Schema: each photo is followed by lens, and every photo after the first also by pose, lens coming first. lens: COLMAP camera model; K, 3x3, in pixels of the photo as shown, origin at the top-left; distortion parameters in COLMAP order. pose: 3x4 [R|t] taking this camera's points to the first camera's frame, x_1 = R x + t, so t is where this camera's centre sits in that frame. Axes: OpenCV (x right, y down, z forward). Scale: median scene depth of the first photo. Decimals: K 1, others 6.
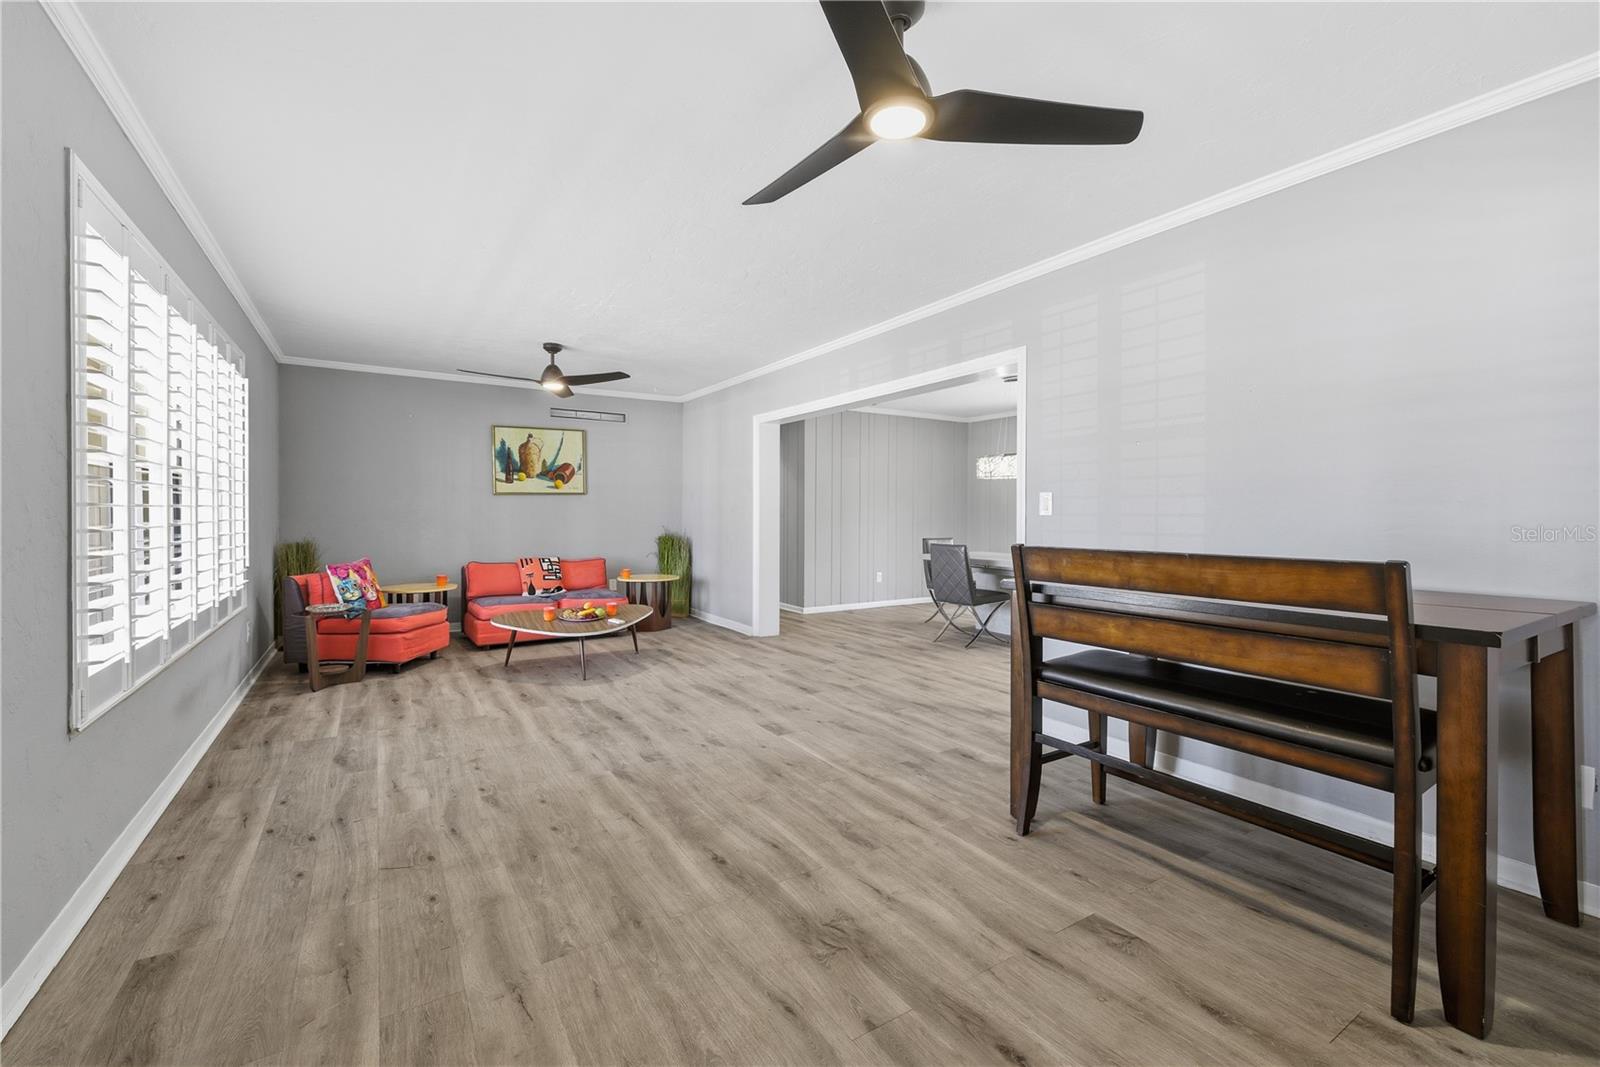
lens RADIAL K [[672.4, 0, 811.3], [0, 672.4, 518.8], [0, 0, 1]] dist [0.004445, -0.000134]
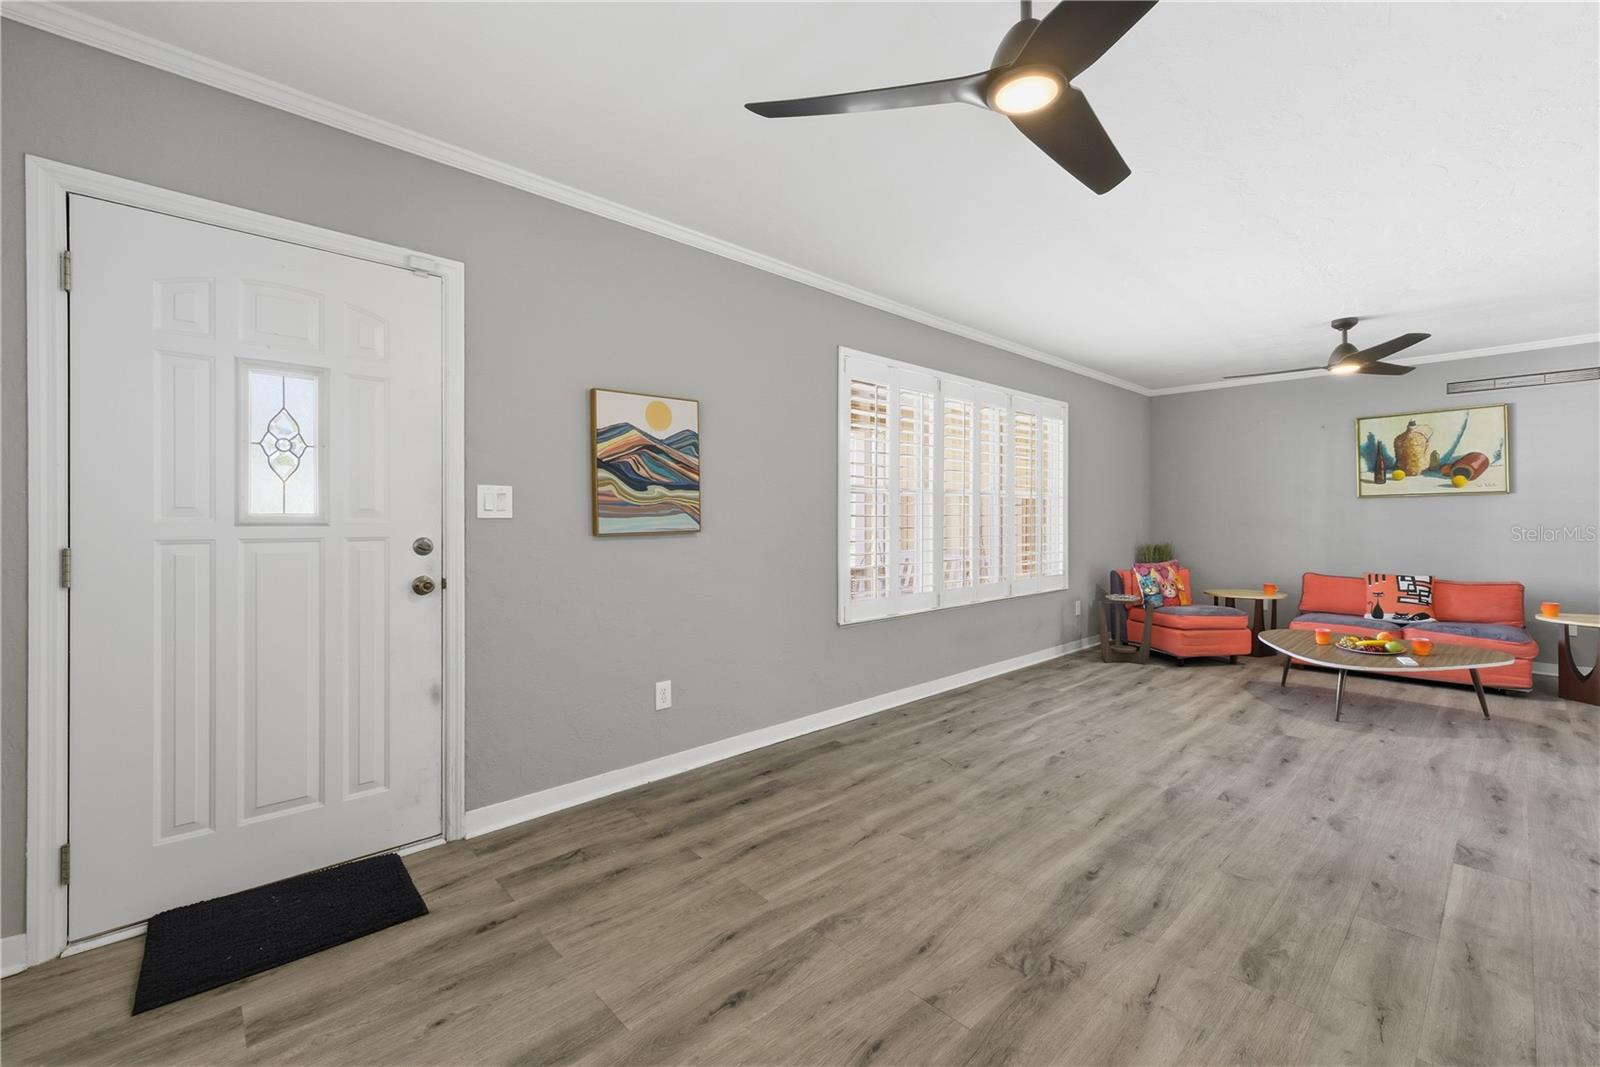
lens RADIAL K [[672.4, 0, 797.0], [0, 672.4, 522.8], [0, 0, 1]] dist [0.004445, -0.000134]
pose [[0.178742, 0.003522, -0.983890, 0.450775], [-0.007709, 0.999968, 0.002179, -0.001262], [0.983866, 0.007195, 0.178764, 0.244854]]
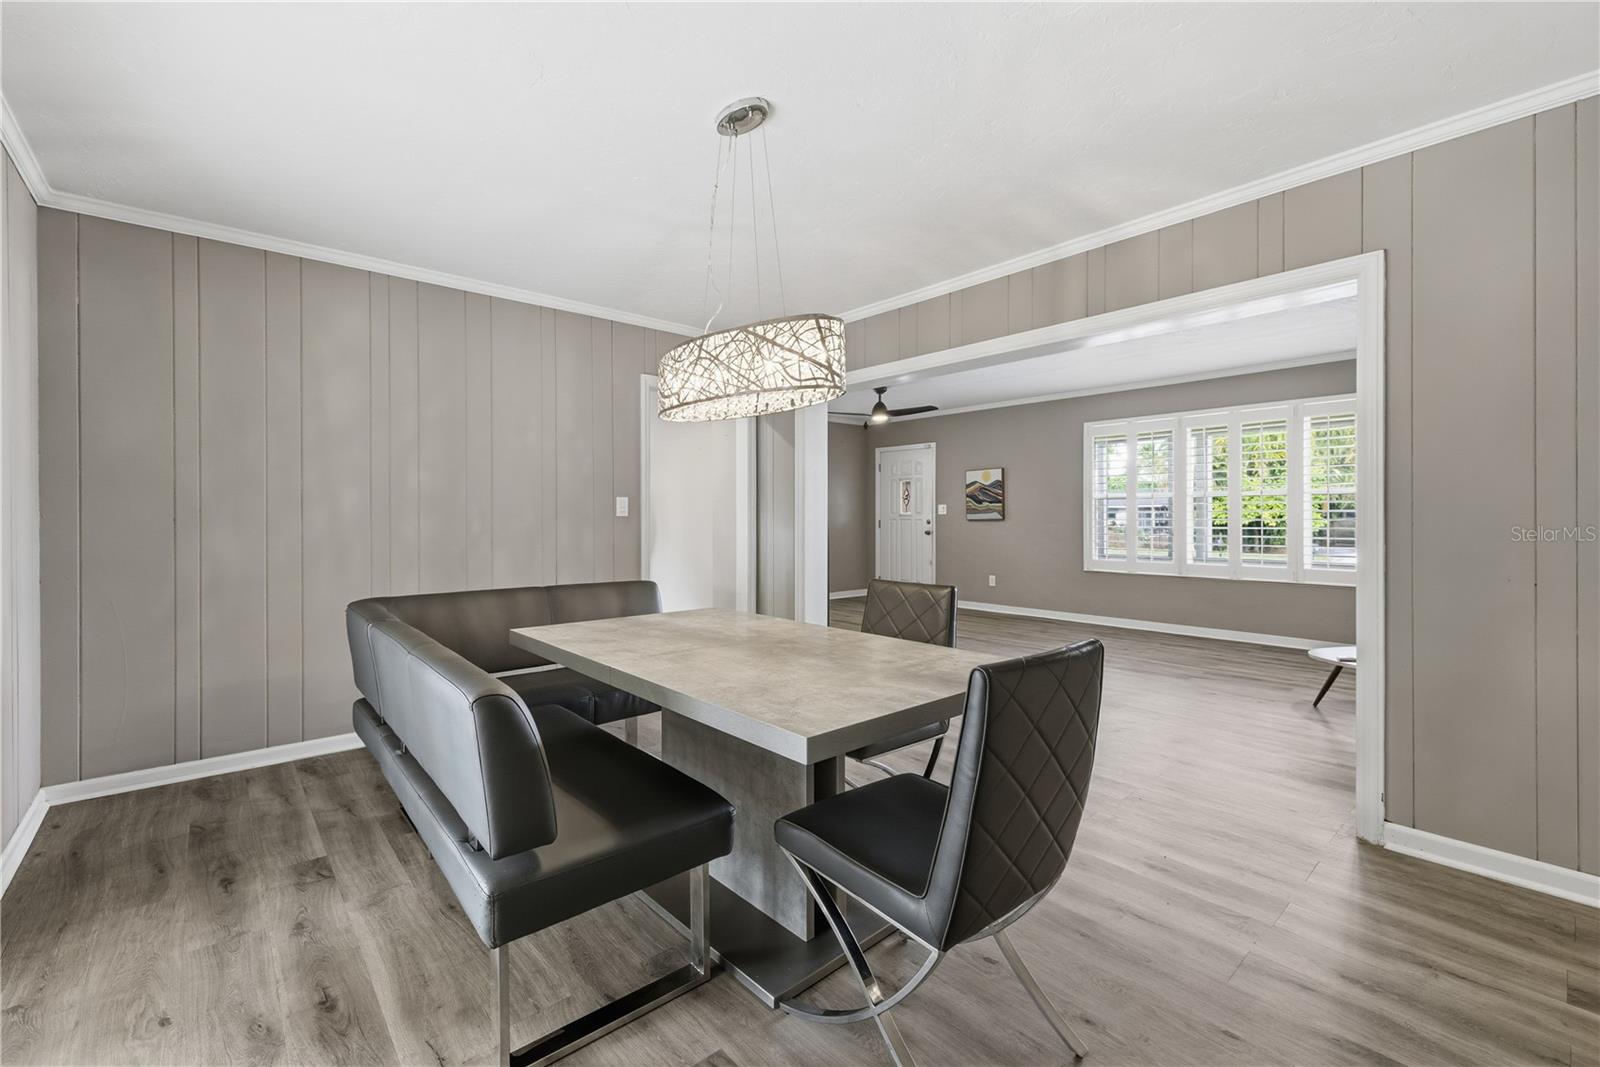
lens RADIAL K [[672.4, 0, 807.9], [0, 672.4, 518.5], [0, 0, 1]] dist [0.004445, -0.000134]
pose [[-0.989044, 0.000592, -0.147620, 0.525453], [-0.001400, 0.999909, 0.013390, -0.017938], [0.147615, 0.013450, -0.988953, 2.266769]]
